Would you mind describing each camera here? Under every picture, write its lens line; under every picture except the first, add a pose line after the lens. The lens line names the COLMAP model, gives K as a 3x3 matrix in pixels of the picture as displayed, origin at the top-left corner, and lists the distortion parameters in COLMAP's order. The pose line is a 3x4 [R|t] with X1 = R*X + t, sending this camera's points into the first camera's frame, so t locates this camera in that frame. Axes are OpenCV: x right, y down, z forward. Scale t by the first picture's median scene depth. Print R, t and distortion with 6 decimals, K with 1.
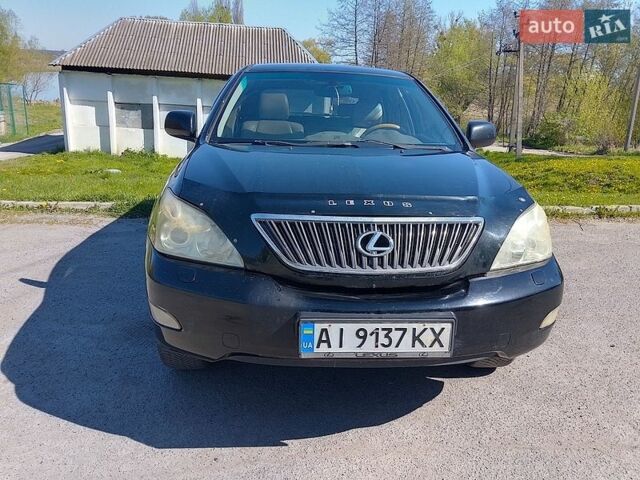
lens RADIAL K [[526.1, 0, 320.0], [0, 526.1, 240.0], [0, 0, 1]] dist [0.027630, -0.067364]
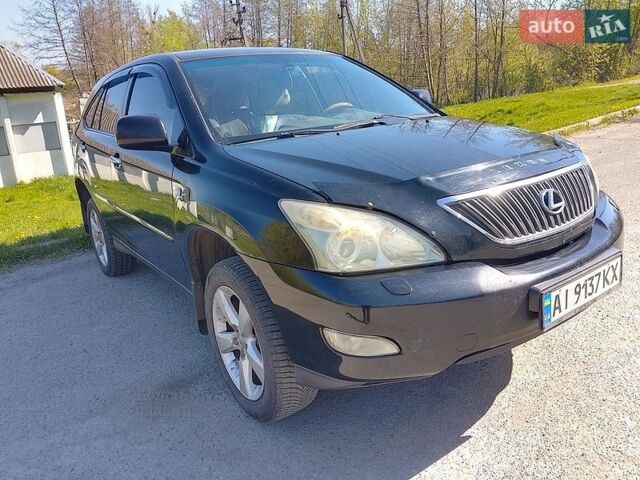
lens RADIAL K [[518.3, 0, 336.4], [0, 518.3, 241.7], [0, 0, 1]] dist [0.005545, -0.040446]
pose [[0.842330, -0.248385, 0.478315, -0.753188], [0.238454, 0.967638, 0.082559, -0.101622], [-0.483342, 0.044514, 0.874299, 0.345969]]
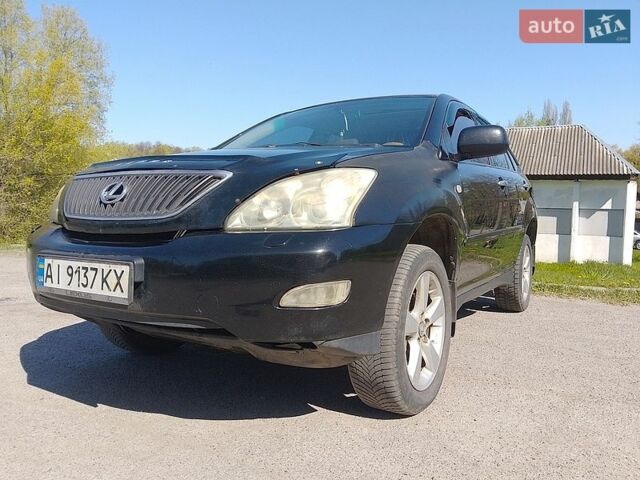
lens RADIAL K [[526.1, 0, 320.0], [0, 526.1, 240.0], [0, 0, 1]] dist [0.027630, -0.067364]
pose [[0.791760, -0.002169, -0.610828, 1.083210], [-0.134466, 0.974844, -0.177756, 0.233154], [0.595848, 0.222876, 0.771551, 0.474063]]
